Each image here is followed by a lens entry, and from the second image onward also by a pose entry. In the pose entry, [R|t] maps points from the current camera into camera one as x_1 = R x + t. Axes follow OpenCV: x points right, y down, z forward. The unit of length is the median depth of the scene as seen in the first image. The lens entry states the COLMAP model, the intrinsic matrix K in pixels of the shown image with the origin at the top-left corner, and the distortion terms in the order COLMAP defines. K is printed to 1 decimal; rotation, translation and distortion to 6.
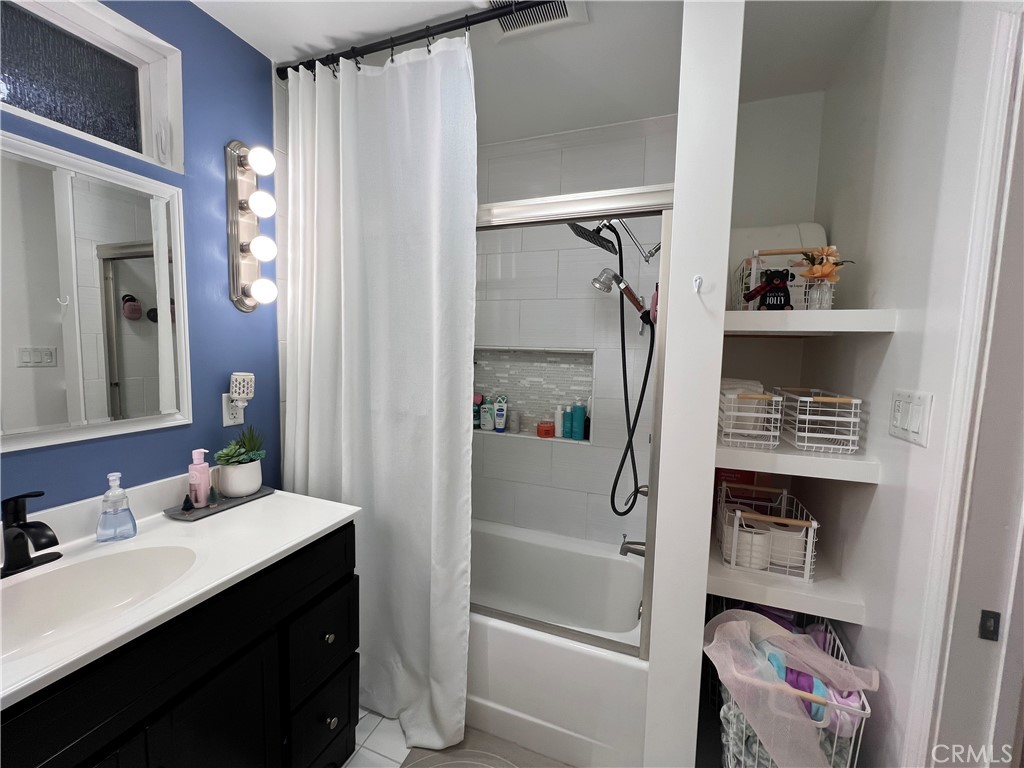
lens RADIAL K [[408.1, 0, 510.0], [0, 408.1, 381.7], [0, 0, 1]] dist [-0.001674, 0.000233]
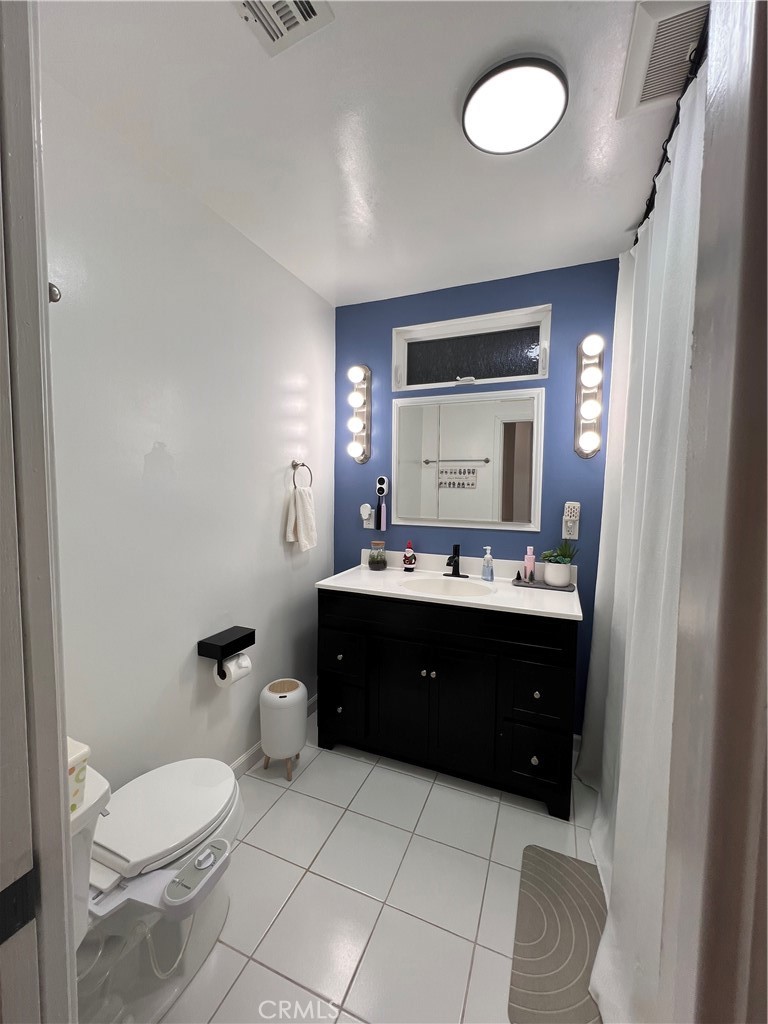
lens RADIAL K [[414.6, 0, 388.4], [0, 414.6, 508.1], [0, 0, 1]] dist [-0.000519, 0.000178]
pose [[-0.032378, 0.033034, -0.998930, 0.637465], [-0.096658, 0.994665, 0.036026, 0.007072], [0.994791, 0.097721, -0.029012, 0.335572]]
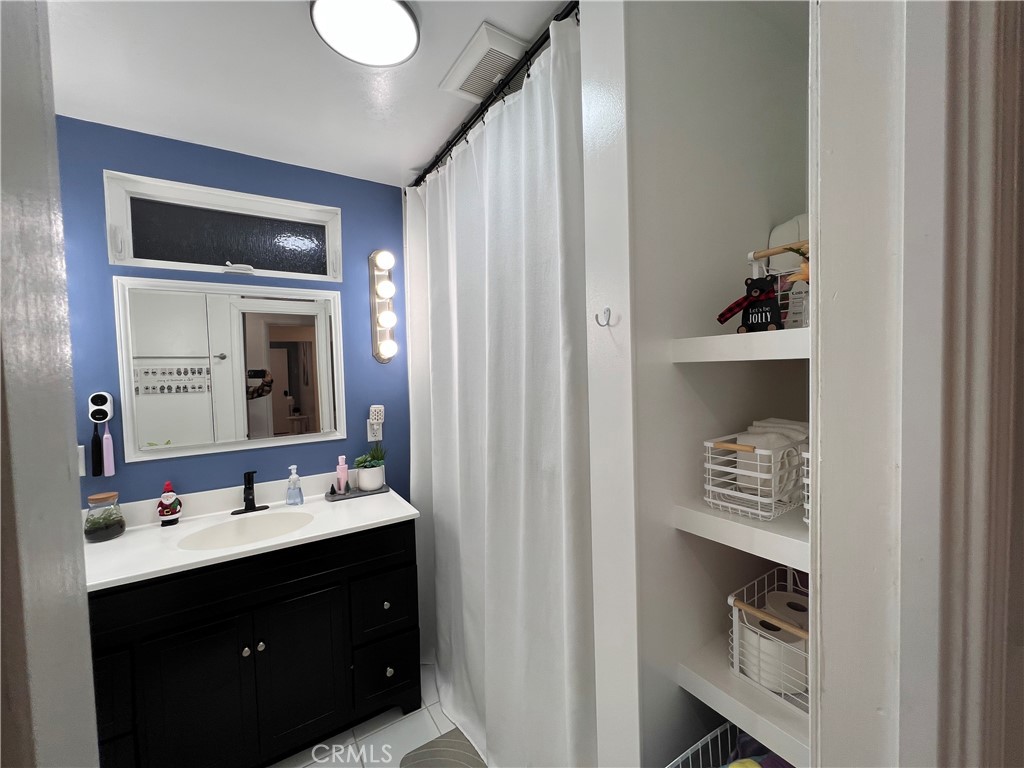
lens RADIAL K [[408.1, 0, 510.0], [0, 408.1, 381.7], [0, 0, 1]] dist [-0.001674, 0.000233]
pose [[0.800386, -0.025881, -0.598926, 0.487358], [-0.004274, 0.998796, -0.048871, -0.030257], [0.599470, 0.041676, 0.799311, 0.093026]]
